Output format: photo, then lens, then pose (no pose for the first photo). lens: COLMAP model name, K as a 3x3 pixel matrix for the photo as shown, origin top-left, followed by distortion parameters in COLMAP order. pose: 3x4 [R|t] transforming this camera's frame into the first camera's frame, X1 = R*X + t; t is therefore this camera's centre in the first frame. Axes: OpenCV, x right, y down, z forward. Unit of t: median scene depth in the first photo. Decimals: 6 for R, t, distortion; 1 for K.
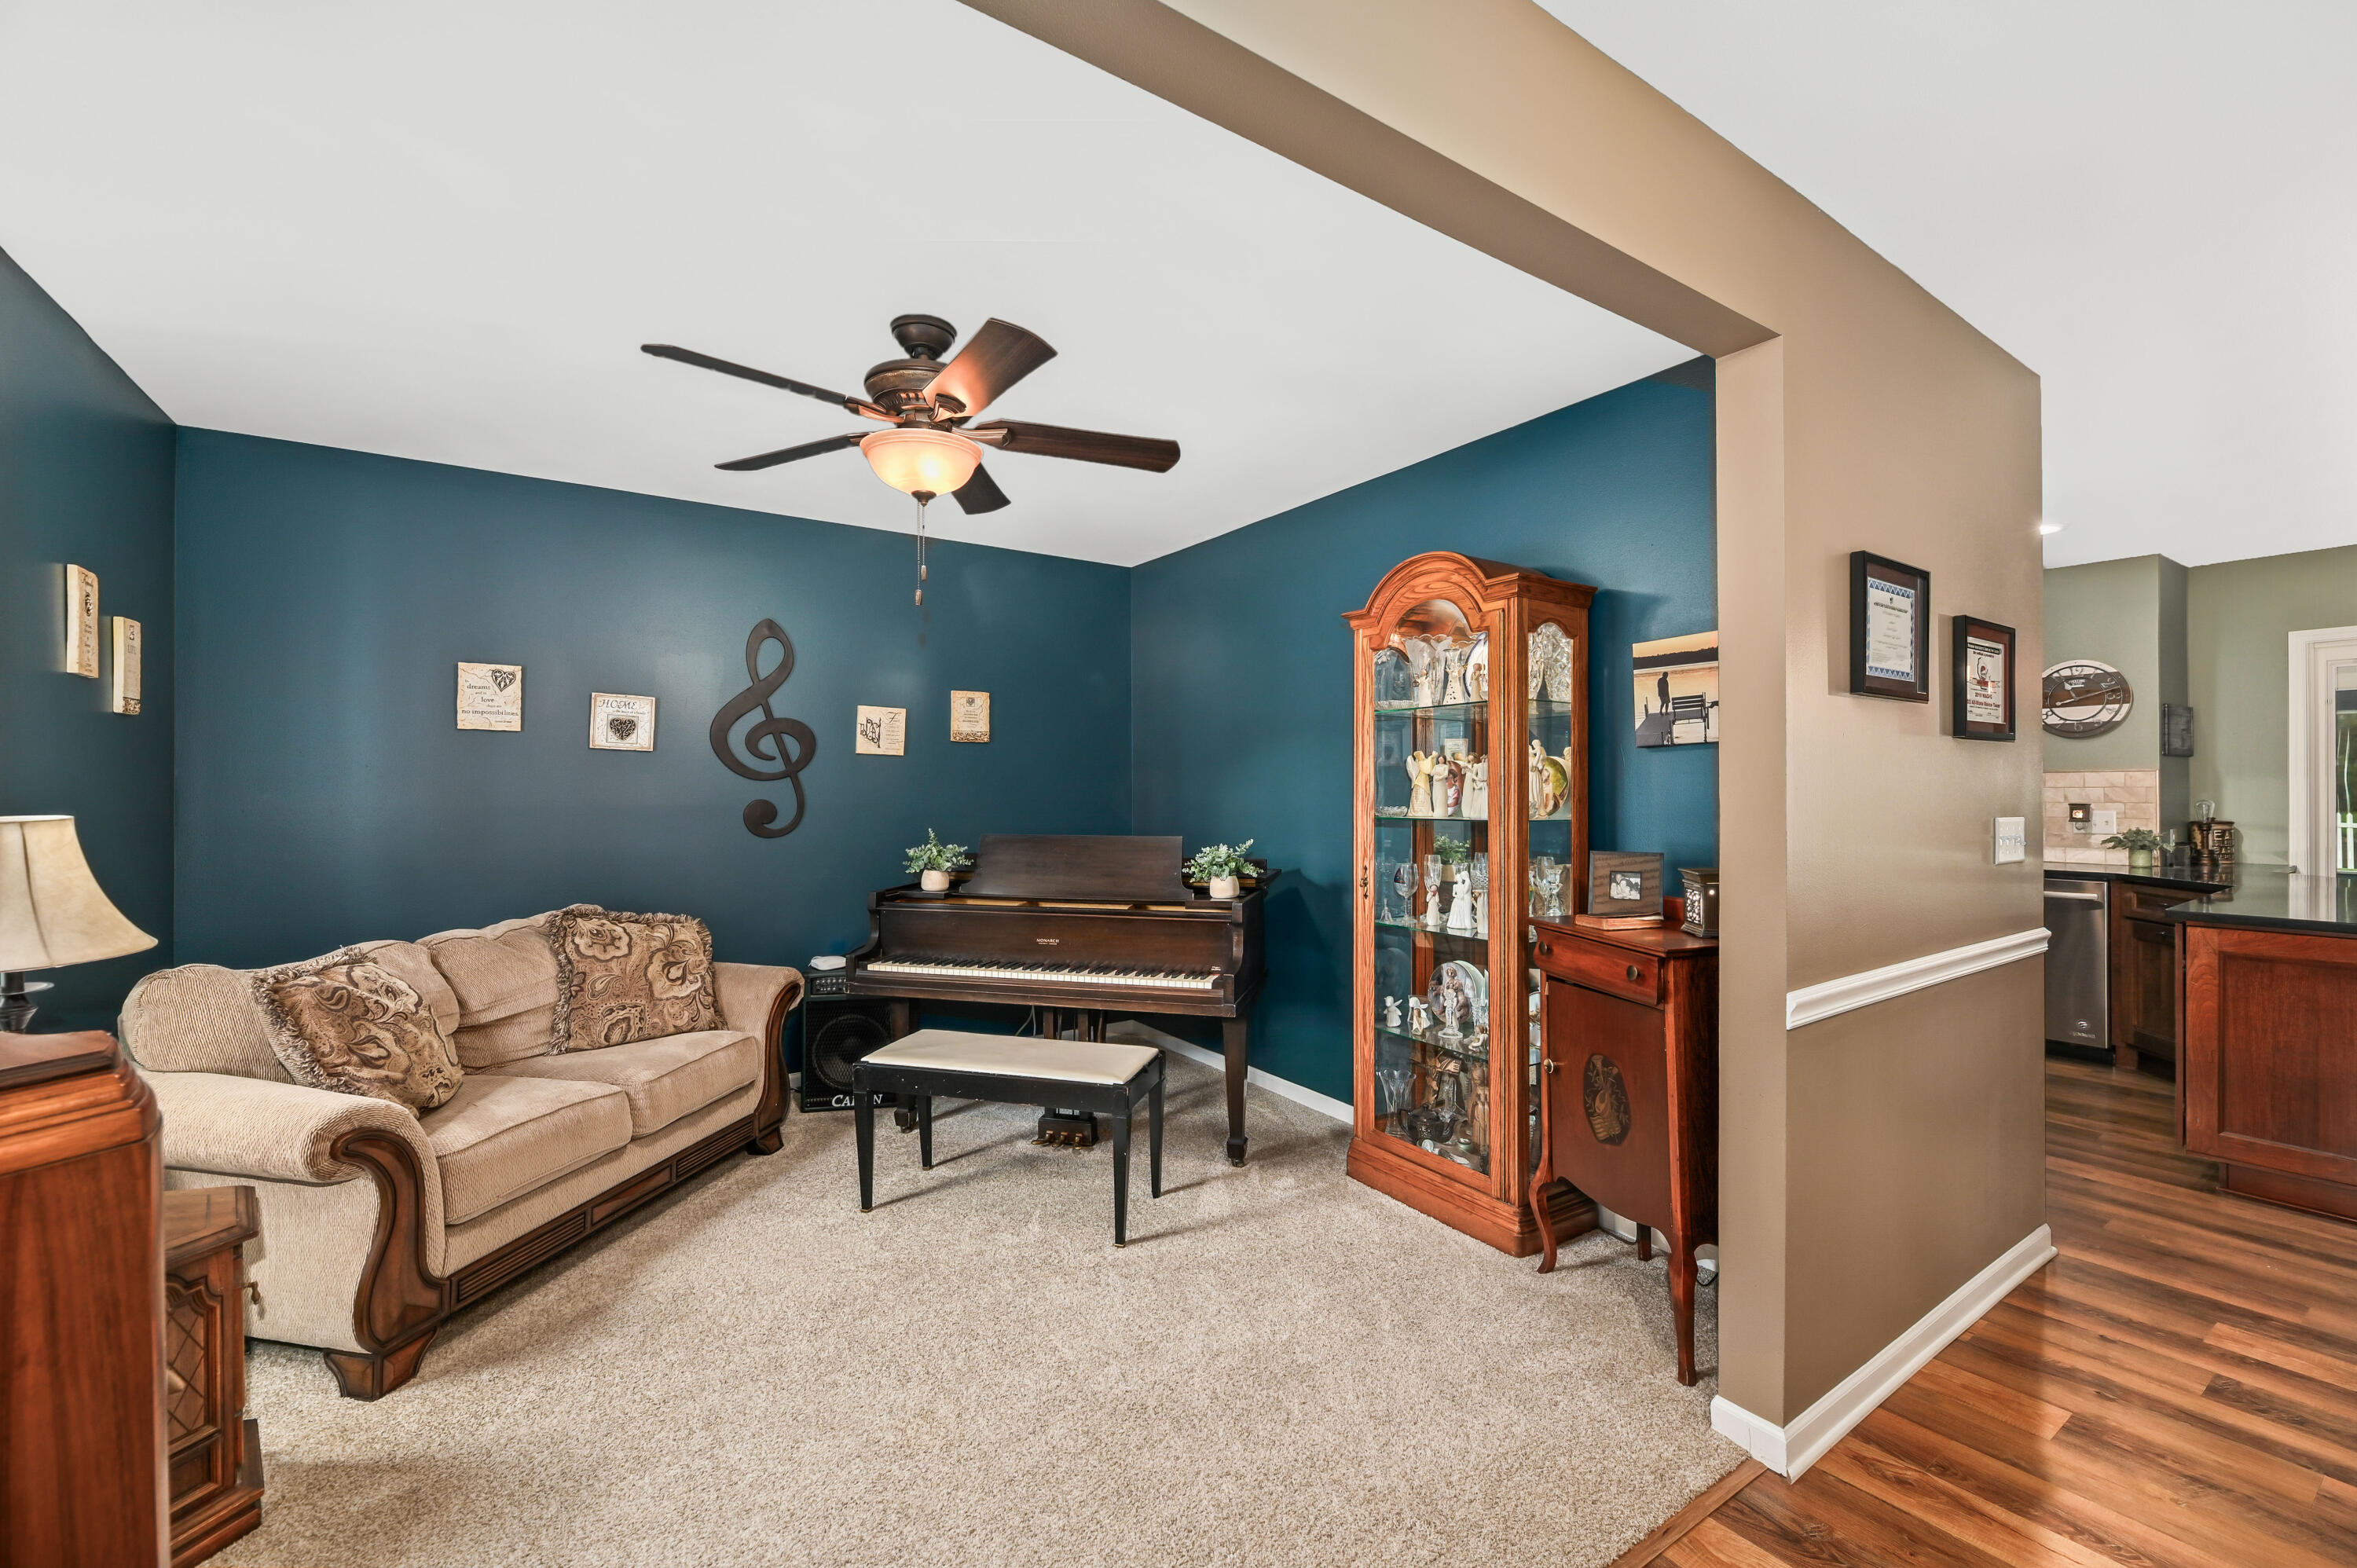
lens RADIAL K [[979.3, 0, 1178.5], [0, 979.3, 784.0], [0, 0, 1]] dist [-0.001431, -0.000397]
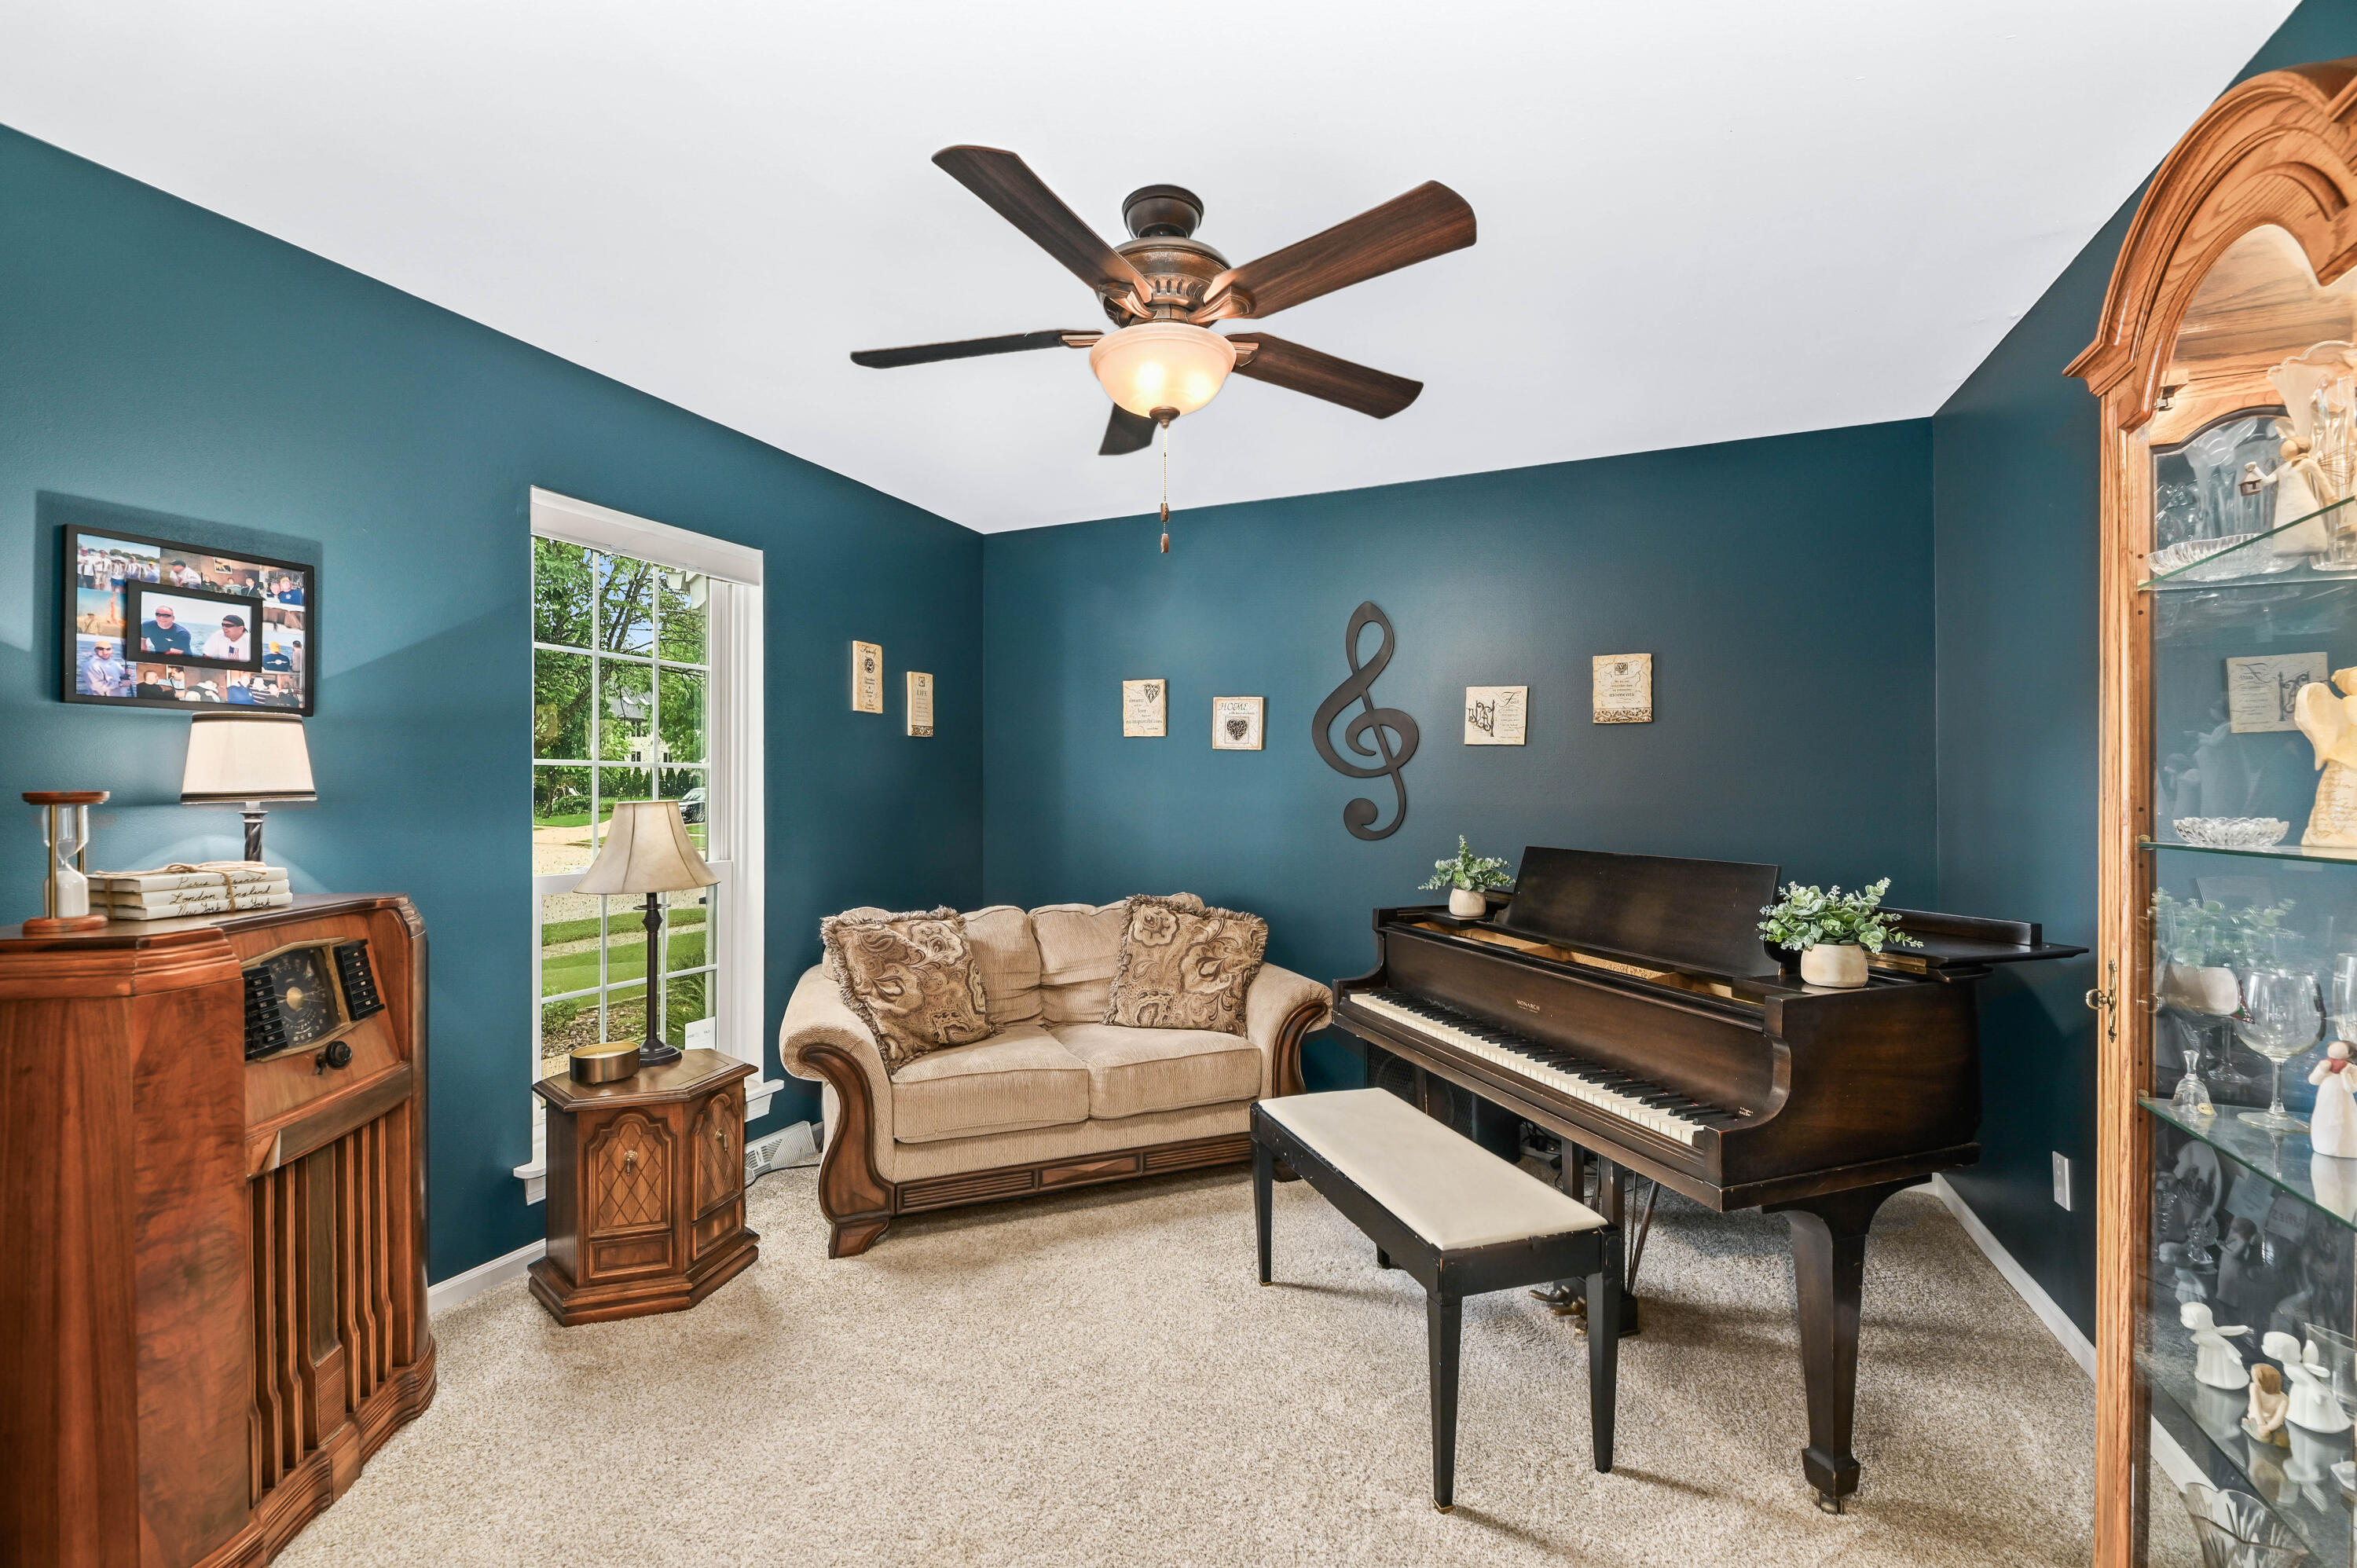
lens RADIAL K [[979.3, 0, 1178.5], [0, 979.3, 784.0], [0, 0, 1]] dist [-0.001431, -0.000397]
pose [[0.531167, -0.008696, -0.847222, 0.315771], [0.003150, 0.999961, -0.008289, 0.011386], [0.847261, 0.001734, 0.531174, 0.429768]]
